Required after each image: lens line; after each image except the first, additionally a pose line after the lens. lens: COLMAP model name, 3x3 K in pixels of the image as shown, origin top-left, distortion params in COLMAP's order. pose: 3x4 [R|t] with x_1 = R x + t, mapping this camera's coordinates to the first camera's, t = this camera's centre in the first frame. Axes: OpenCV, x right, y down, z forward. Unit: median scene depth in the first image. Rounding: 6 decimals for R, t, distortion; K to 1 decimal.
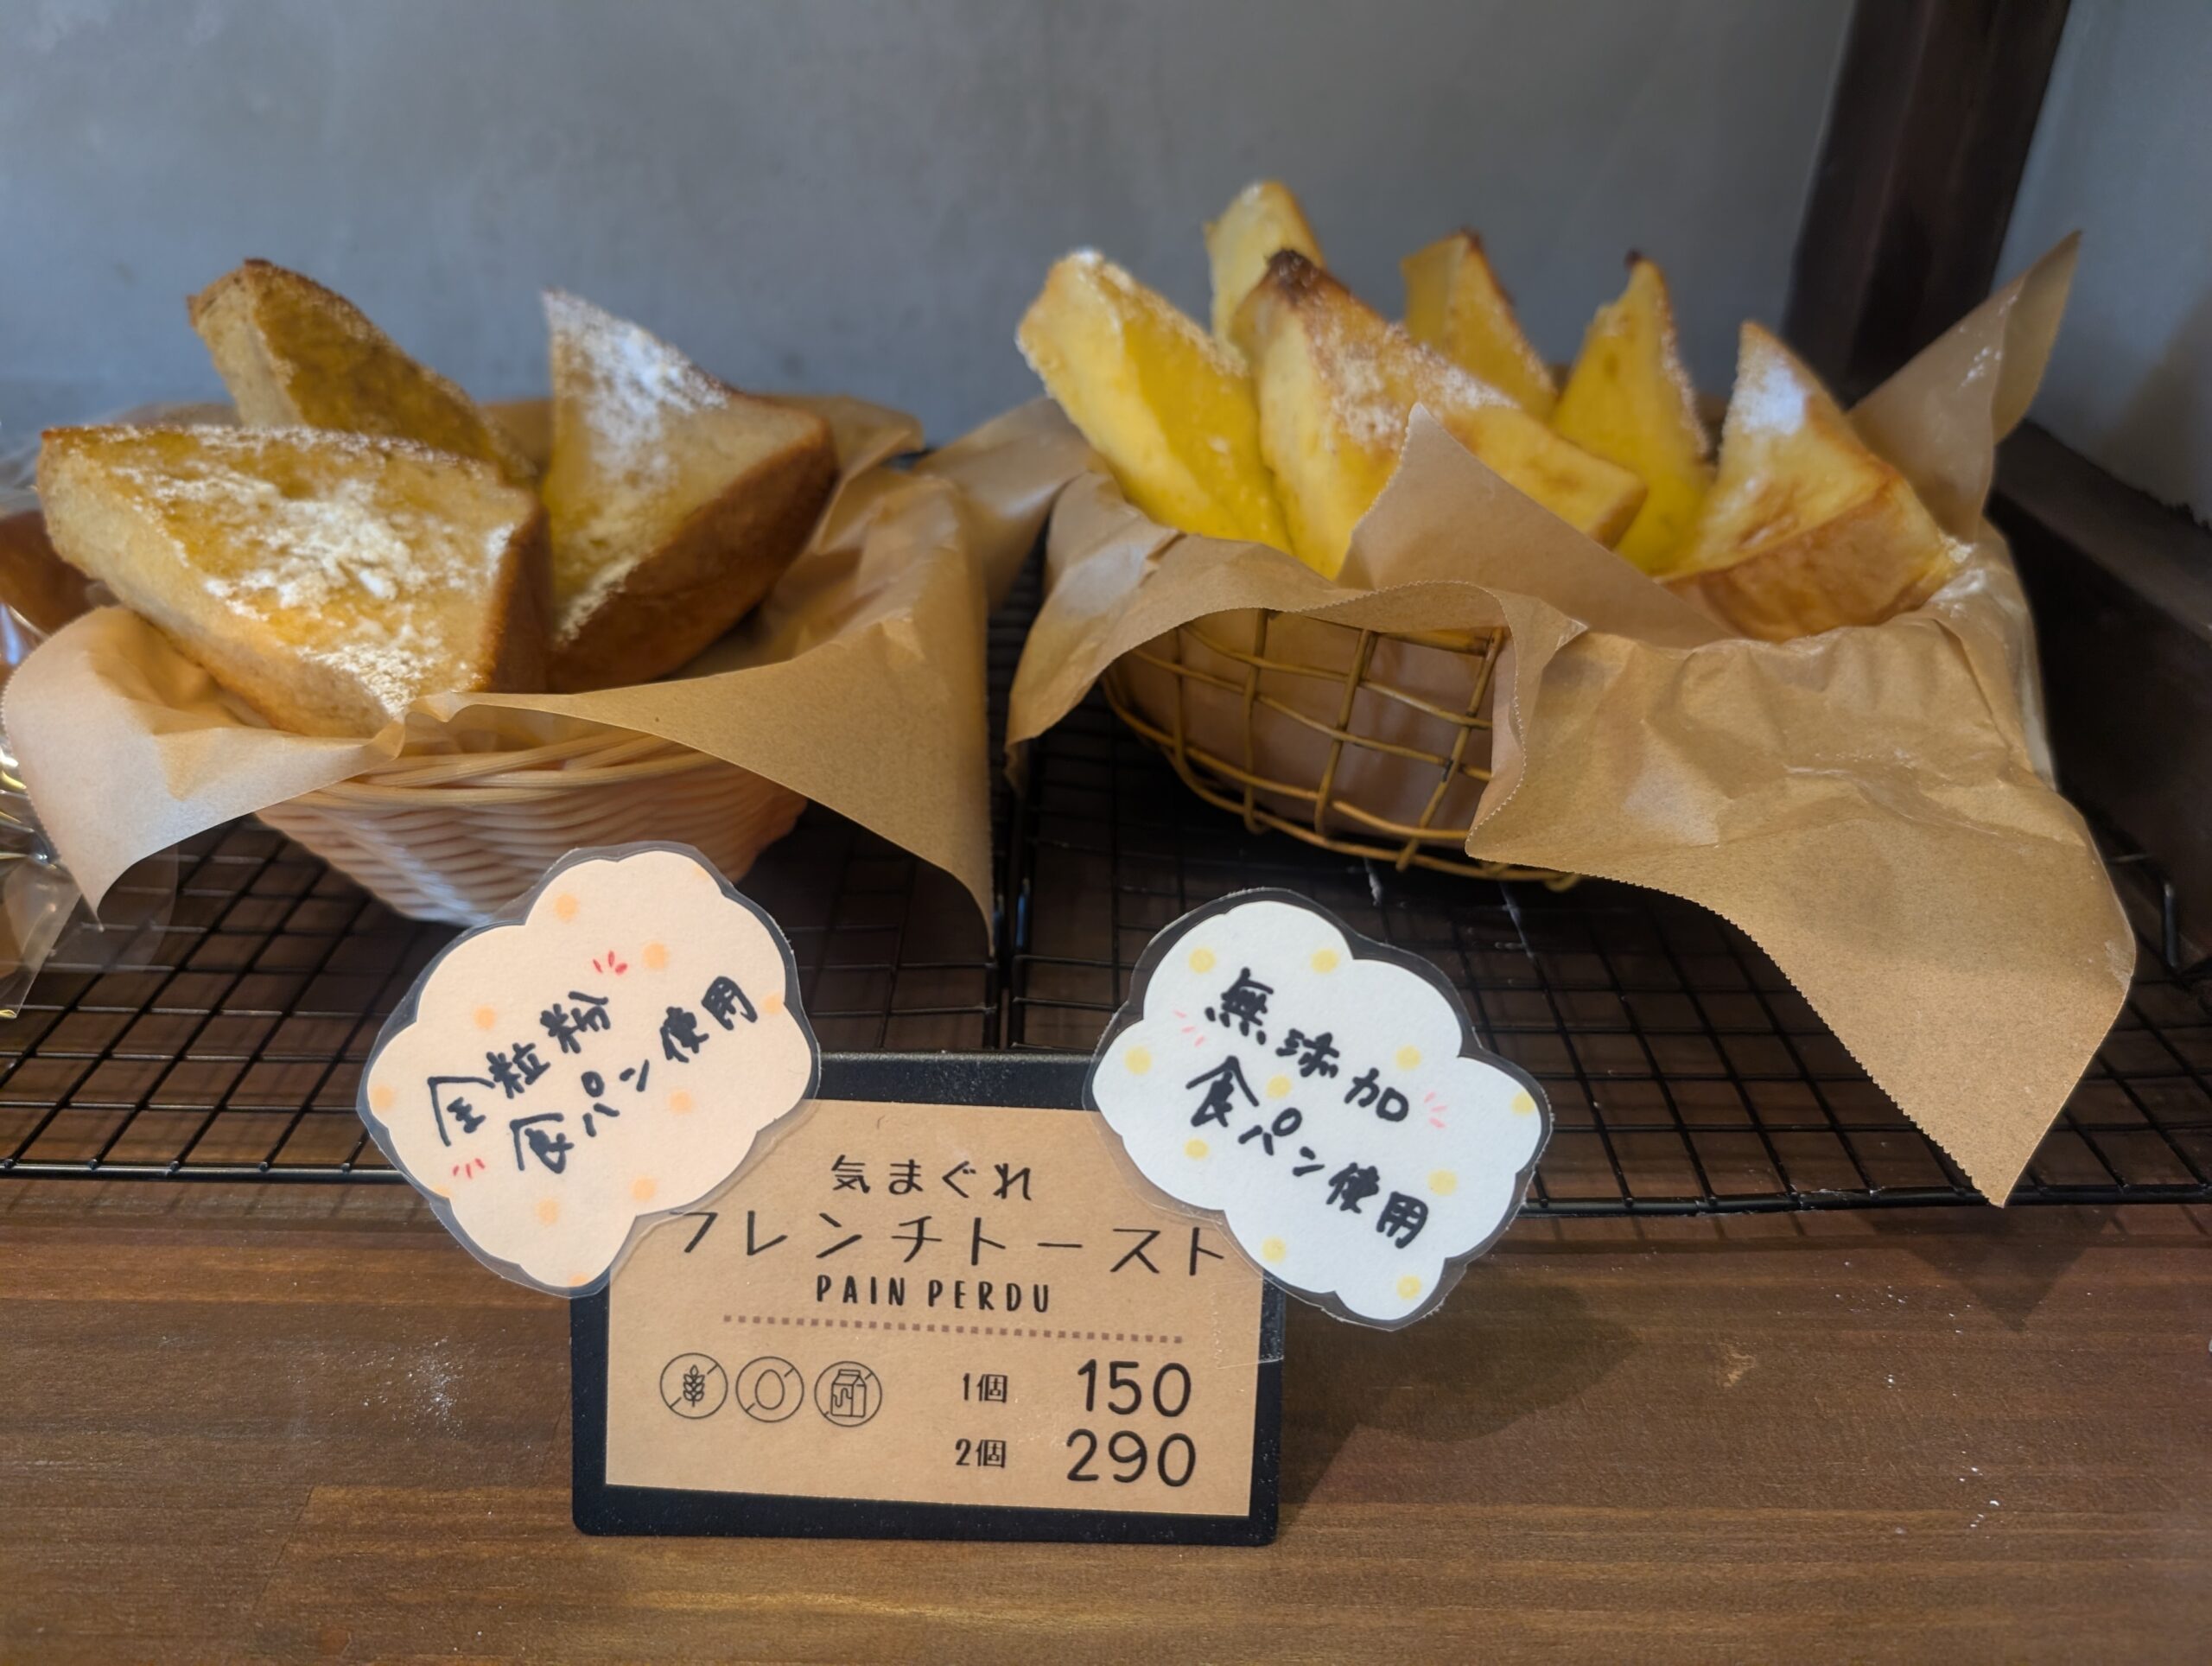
lens RADIAL K [[1833.4, 0, 1106.0], [0, 1833.4, 833.0], [0, 0, 1]] dist [-0.051898, 0.055681]
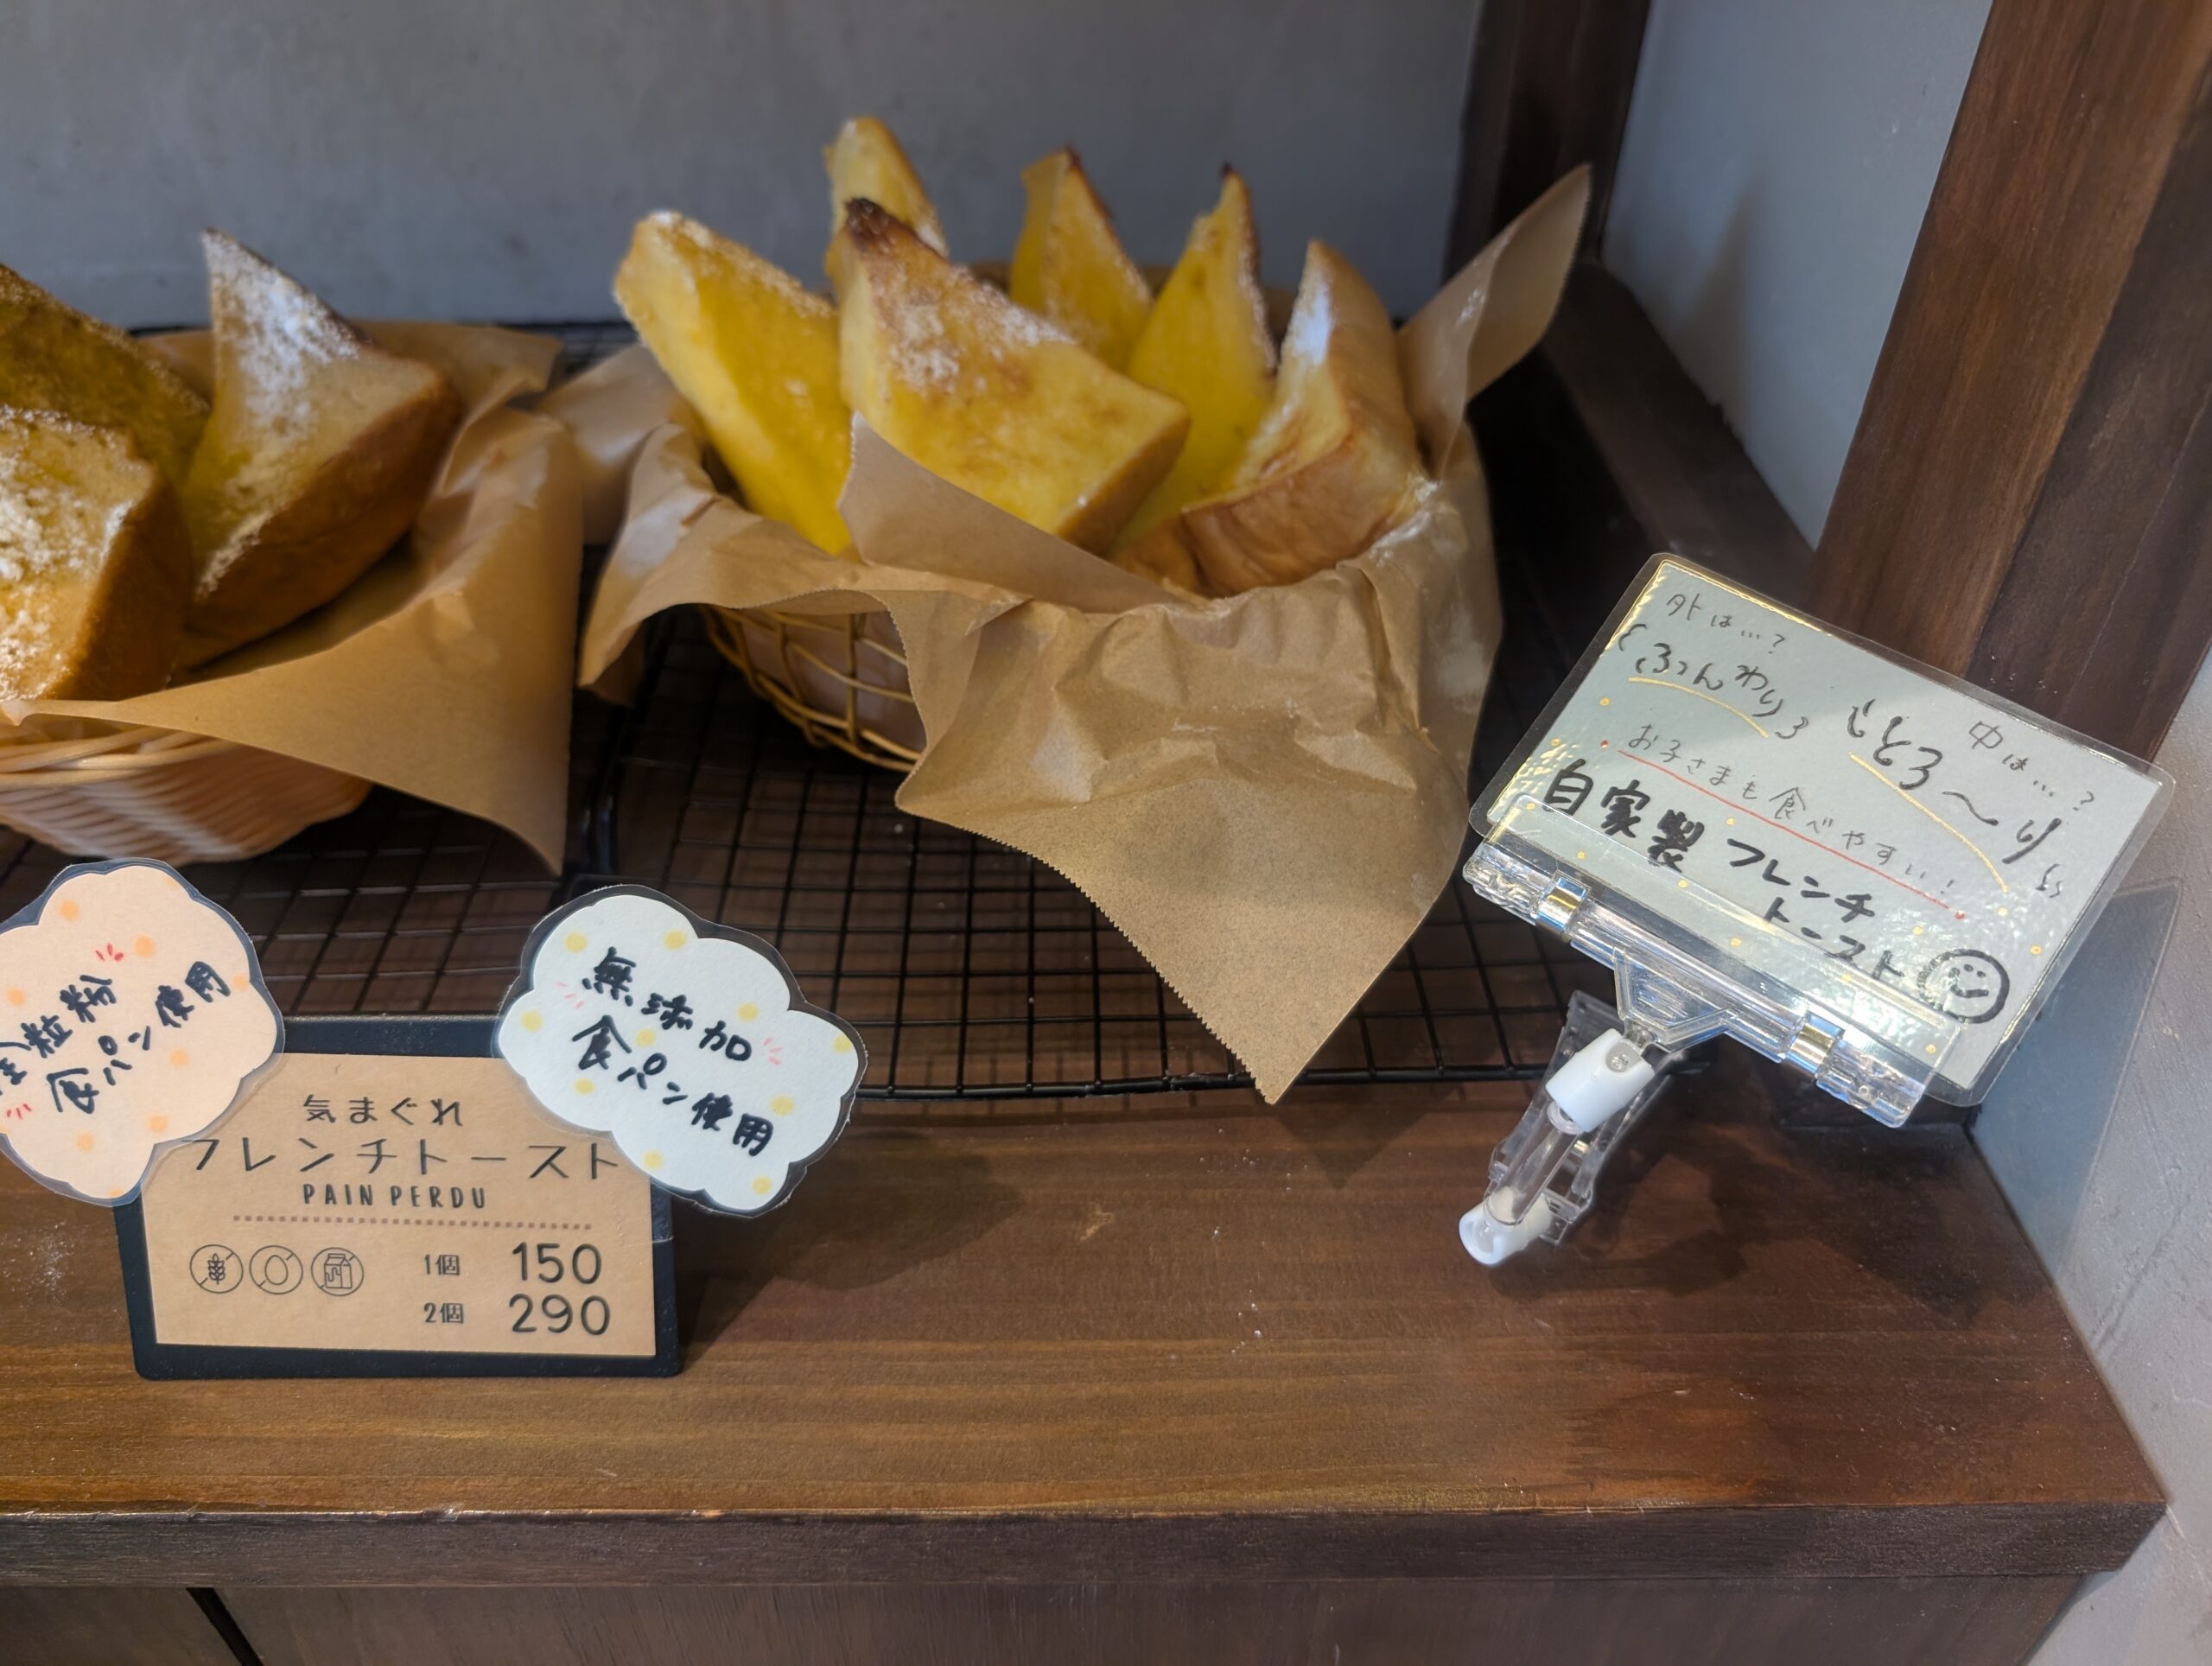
lens RADIAL K [[1821.7, 0, 1106.0], [0, 1821.7, 833.0], [0, 0, 1]] dist [-0.012034, 0.010899]
pose [[0.999788, -0.020459, -0.002364, 0.359537], [0.020581, 0.988193, 0.151825, -0.159625], [-0.000770, -0.151842, 0.988405, -0.194177]]
